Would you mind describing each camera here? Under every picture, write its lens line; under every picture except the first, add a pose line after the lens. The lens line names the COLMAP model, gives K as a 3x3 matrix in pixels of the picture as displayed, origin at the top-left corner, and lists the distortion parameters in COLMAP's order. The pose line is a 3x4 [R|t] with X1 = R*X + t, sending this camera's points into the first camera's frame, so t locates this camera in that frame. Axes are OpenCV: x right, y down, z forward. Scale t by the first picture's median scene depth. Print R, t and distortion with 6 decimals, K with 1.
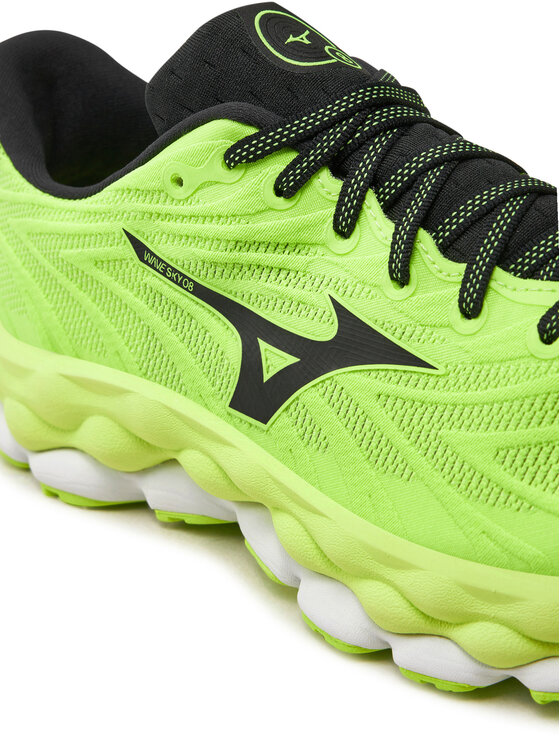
lens RADIAL K [[1549.8, 0, 280.0], [0, 1549.8, 373.0], [0, 0, 1]] dist [0.018736, -0.037867]
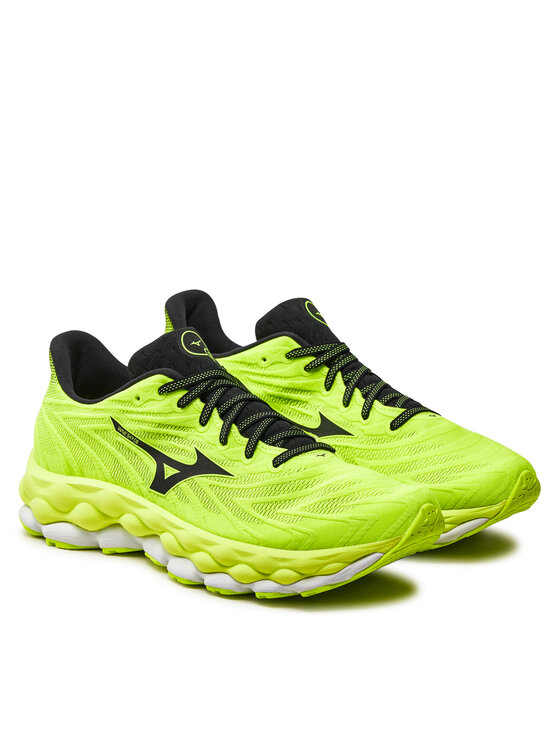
lens RADIAL K [[2111.0, 0, 280.0], [0, 2111.0, 373.0], [0, 0, 1]] dist [0.041317, -0.009939]
pose [[0.990304, 0.115890, 0.076597, -0.106156], [-0.095685, 0.968791, -0.228666, 0.595750], [-0.100707, 0.219120, 0.970487, -2.333614]]
